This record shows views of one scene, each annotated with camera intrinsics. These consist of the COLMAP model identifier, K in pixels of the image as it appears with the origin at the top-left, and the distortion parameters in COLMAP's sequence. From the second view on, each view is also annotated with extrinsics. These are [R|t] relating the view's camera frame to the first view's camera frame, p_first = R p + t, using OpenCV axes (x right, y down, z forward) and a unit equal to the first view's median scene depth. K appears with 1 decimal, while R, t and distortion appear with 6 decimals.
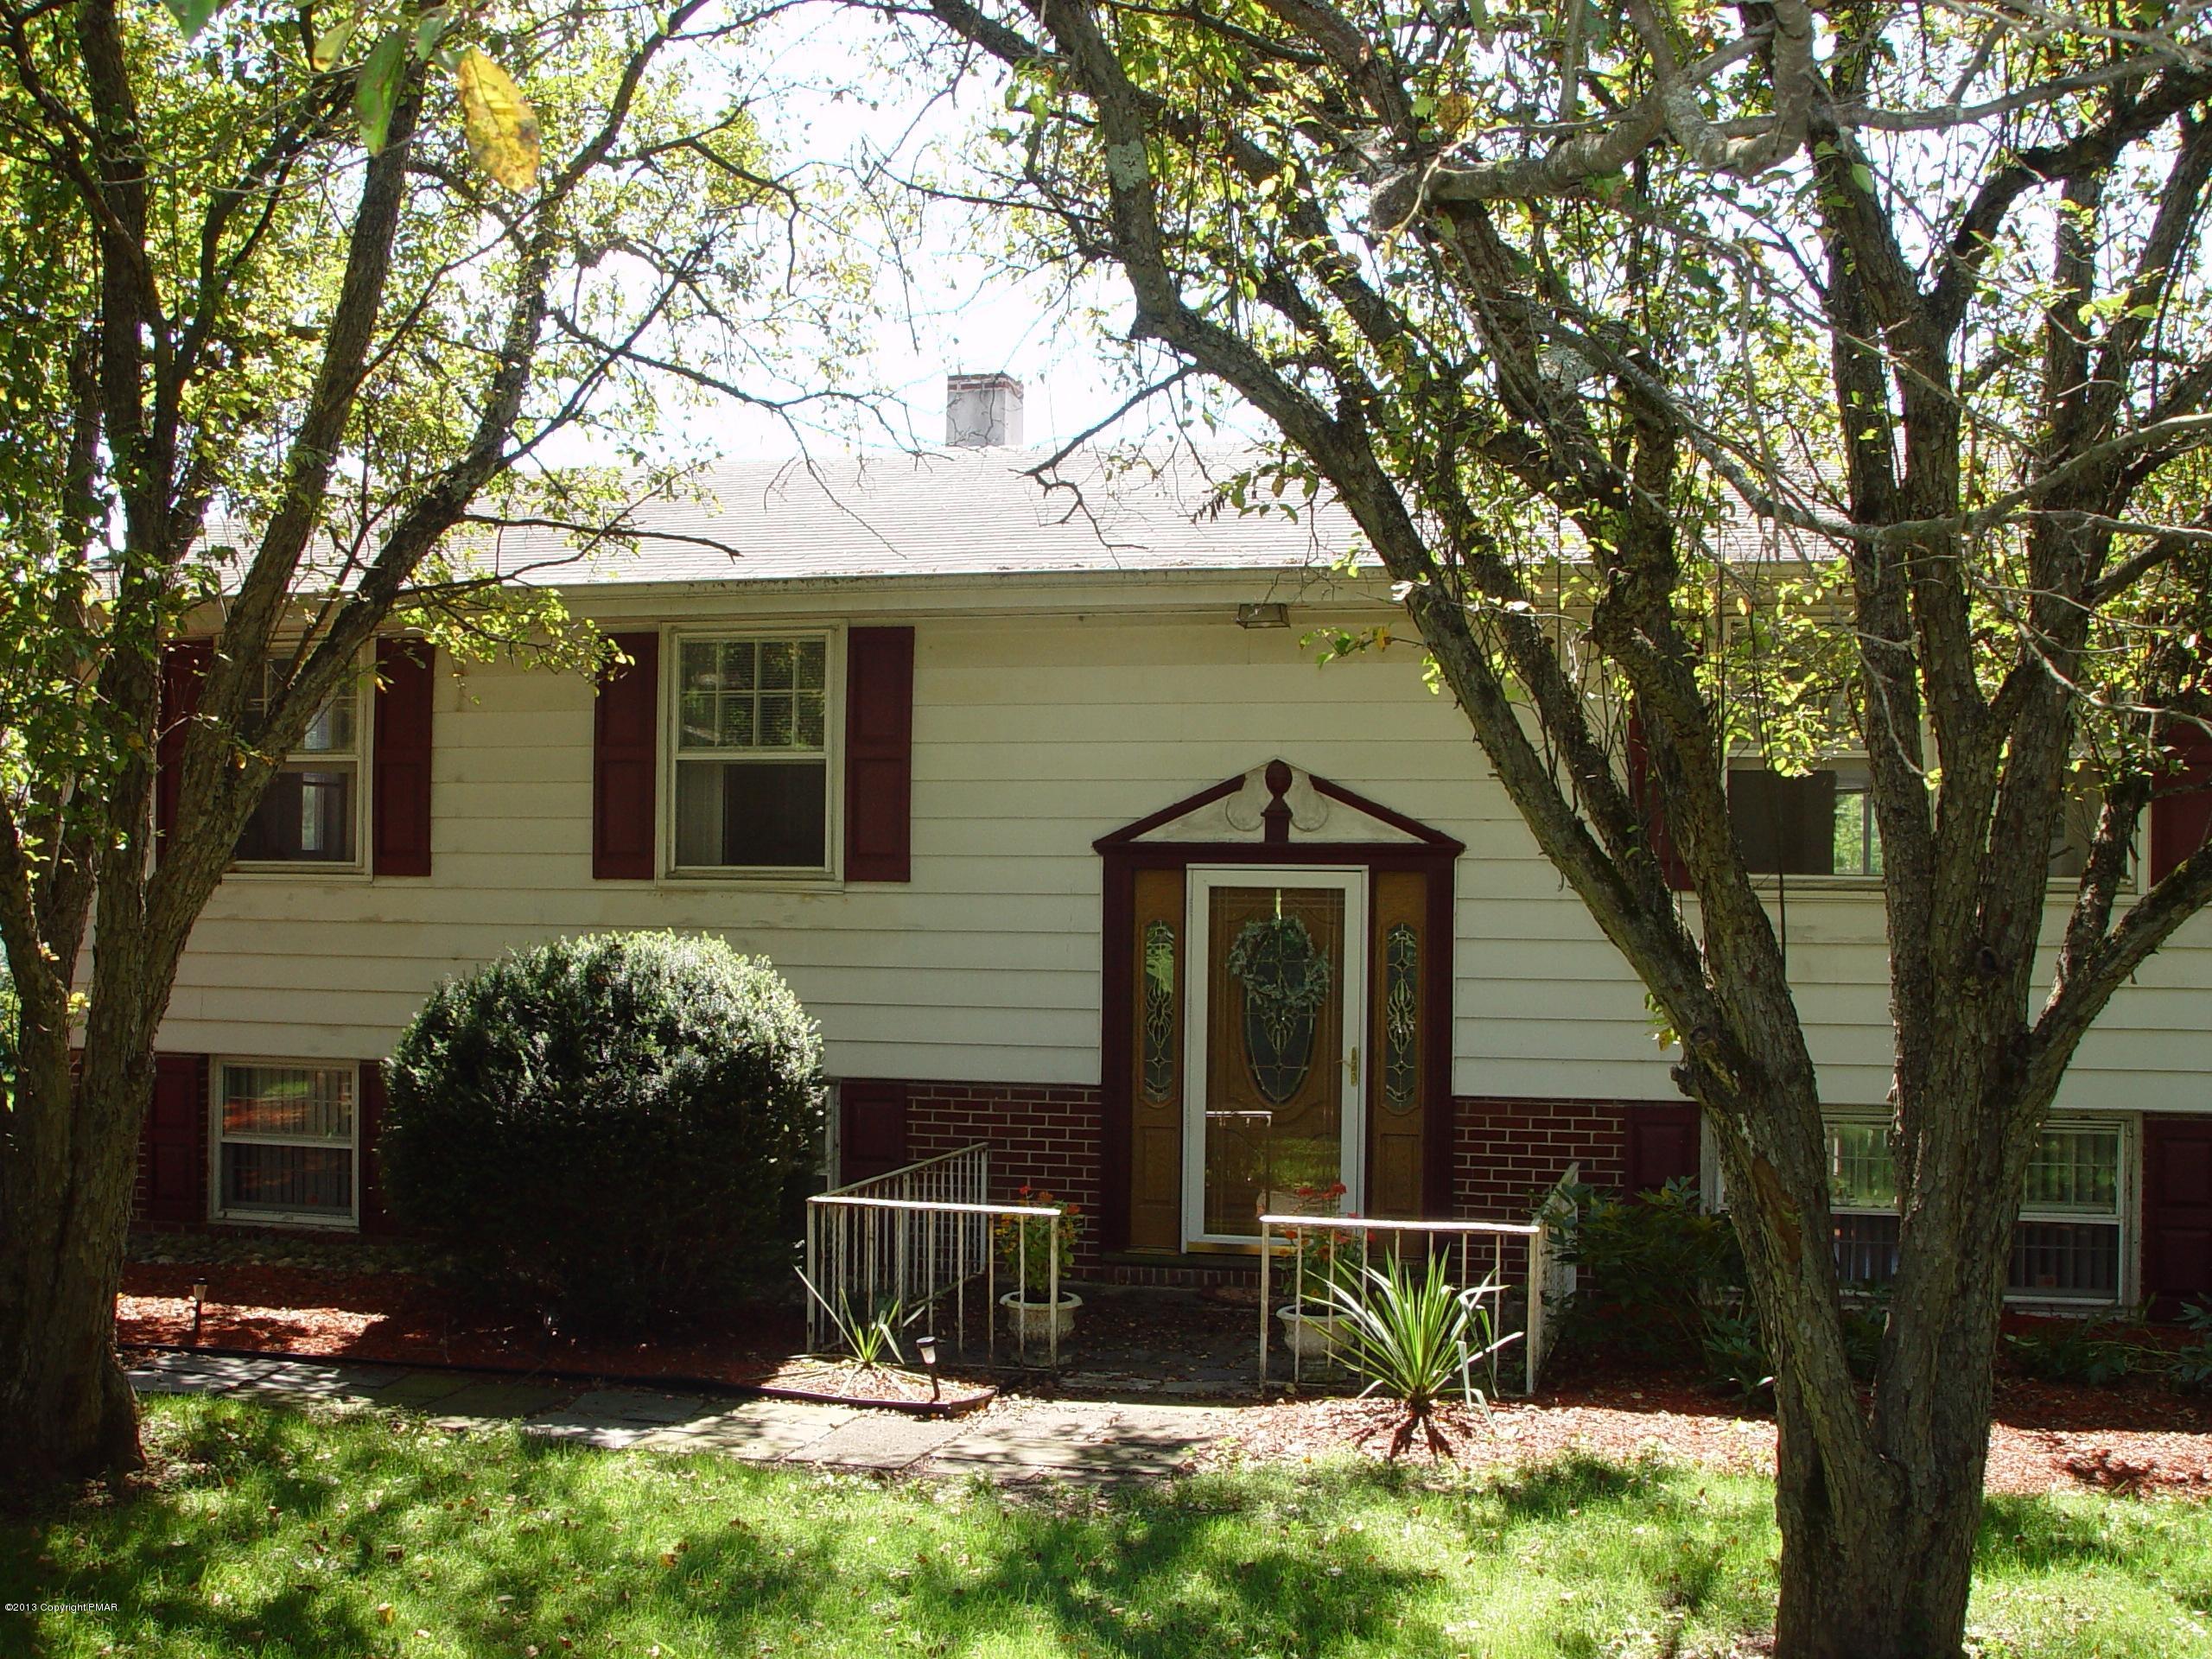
lens RADIAL K [[2535.7, 0, 1090.0], [0, 2535.7, 868.3], [0, 0, 1]] dist [-0.208608, 0.250510]
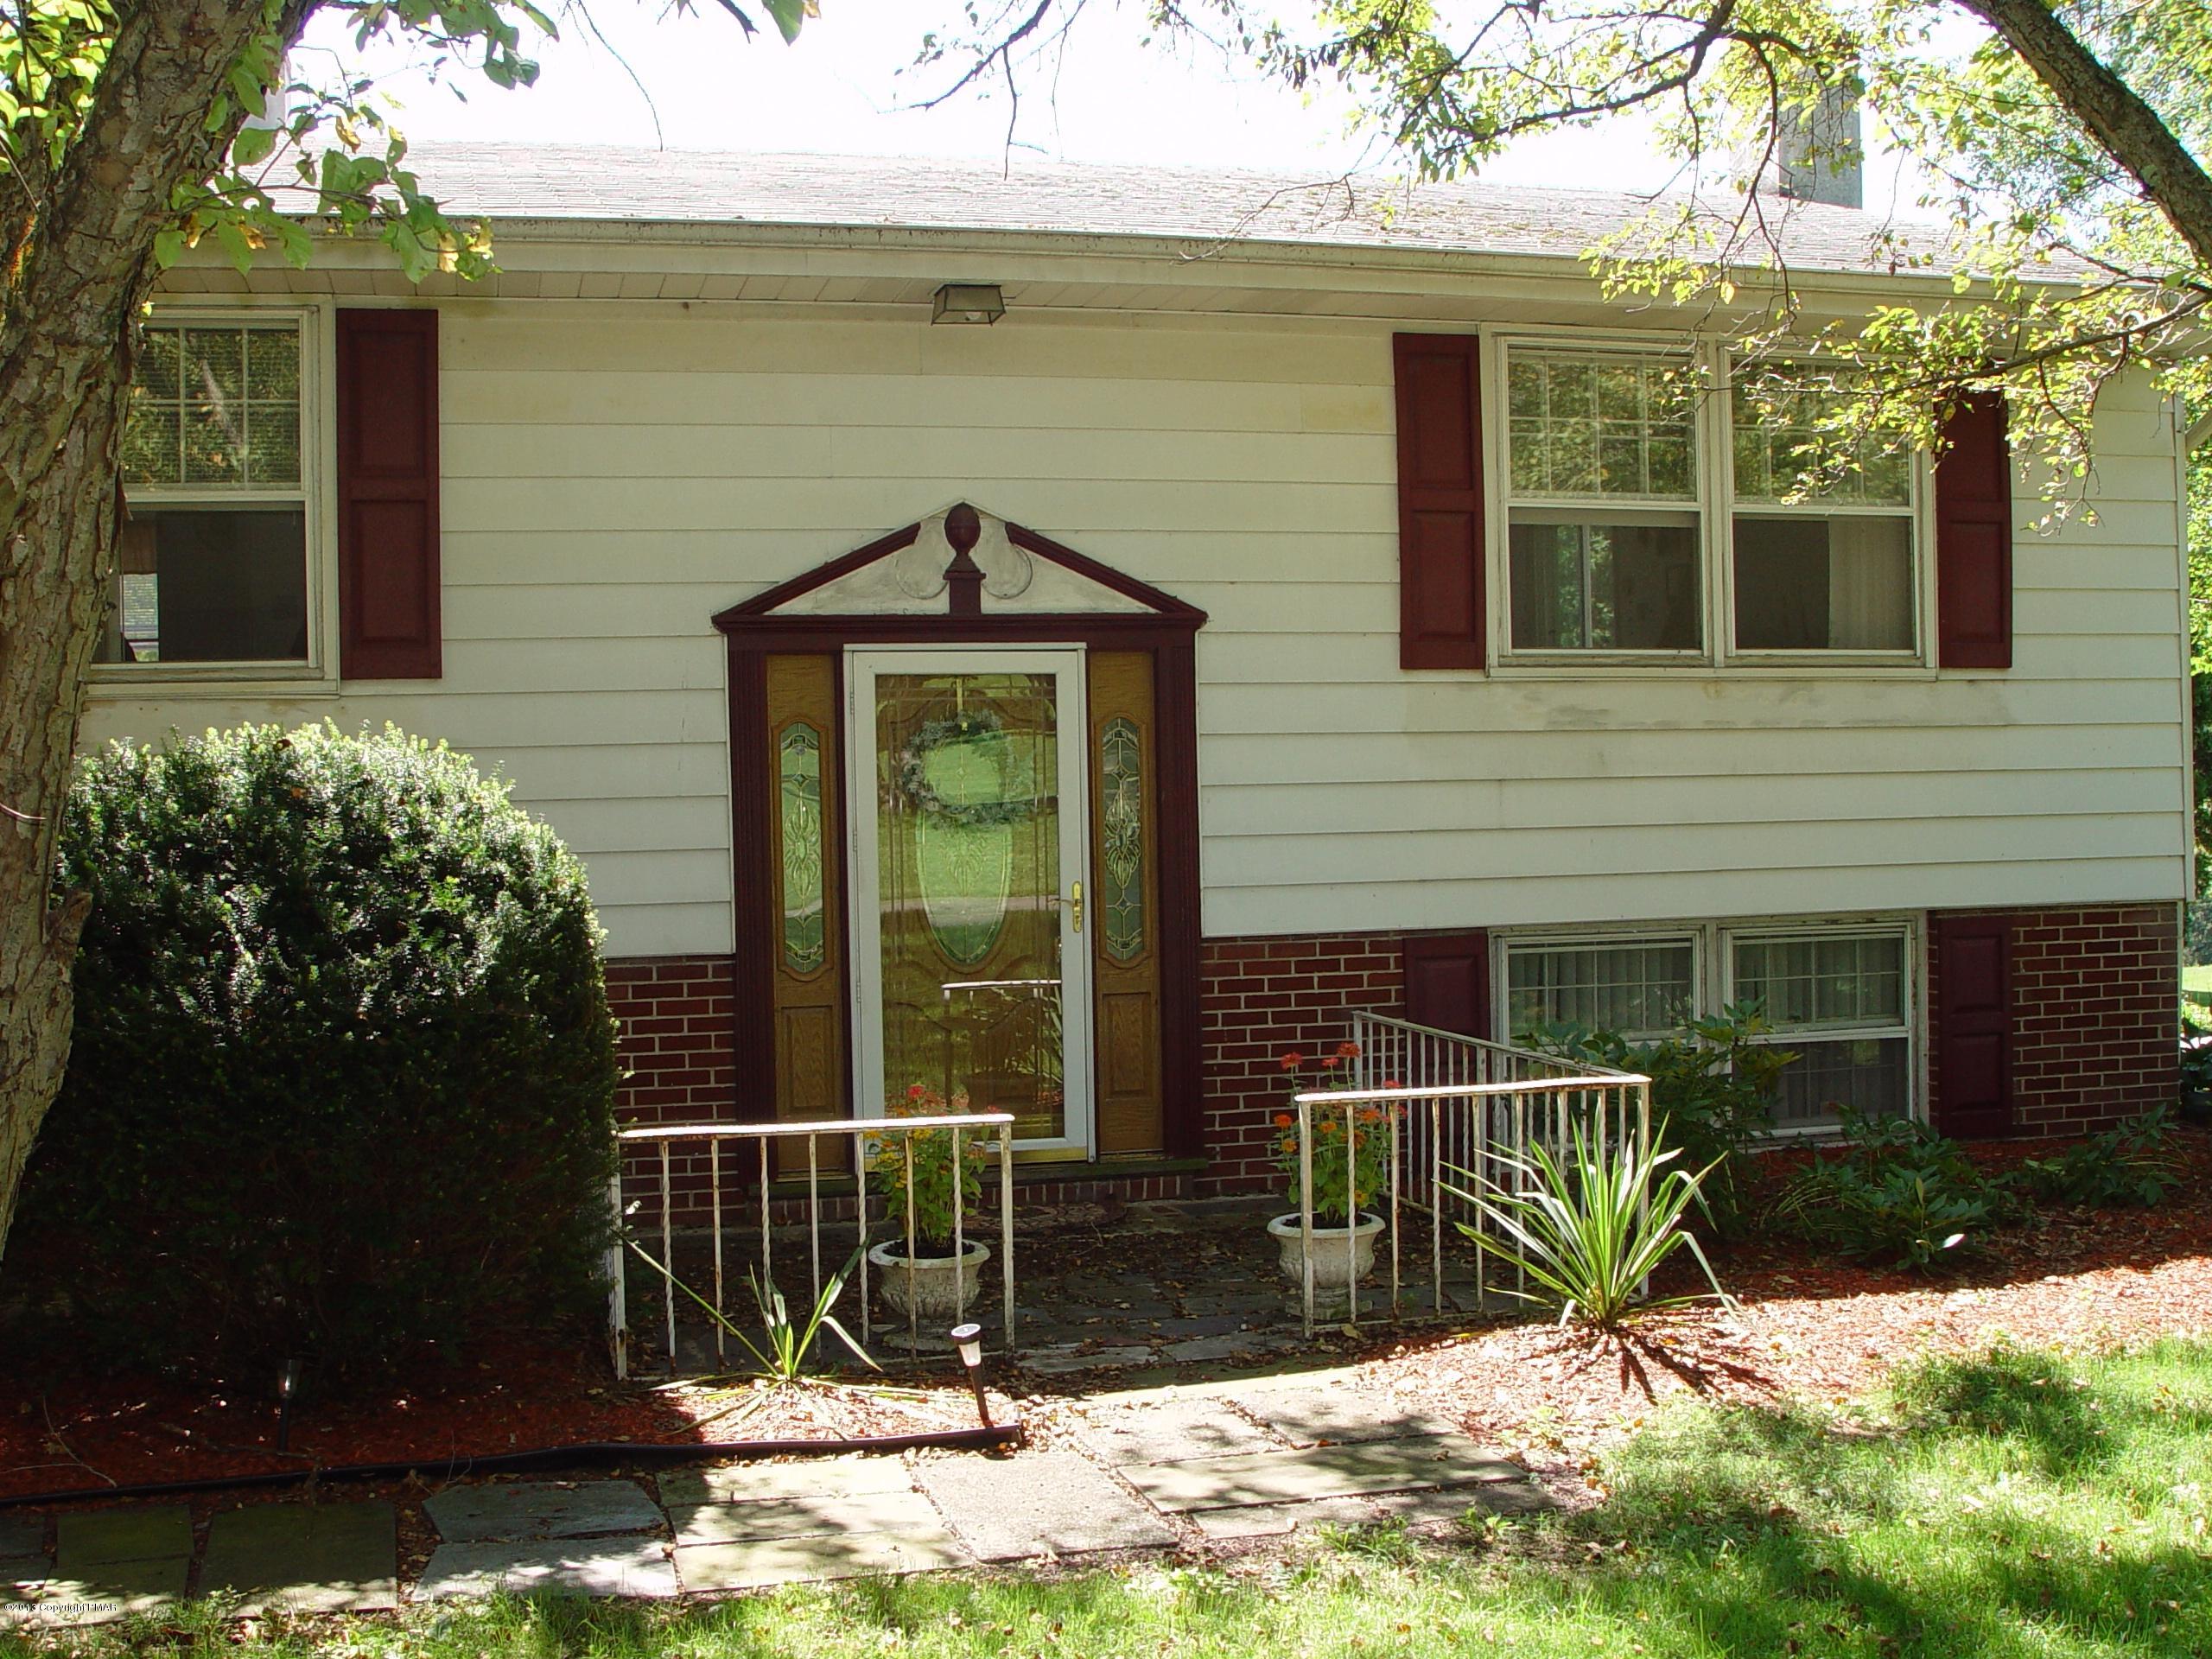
lens RADIAL K [[2535.7, 0, 1090.0], [0, 2535.7, 868.3], [0, 0, 1]] dist [-0.208608, 0.250510]
pose [[0.872467, -0.044538, 0.486640, -0.264564], [0.026980, 0.998709, 0.043031, 0.034252], [-0.487928, -0.024414, 0.872542, 0.334813]]
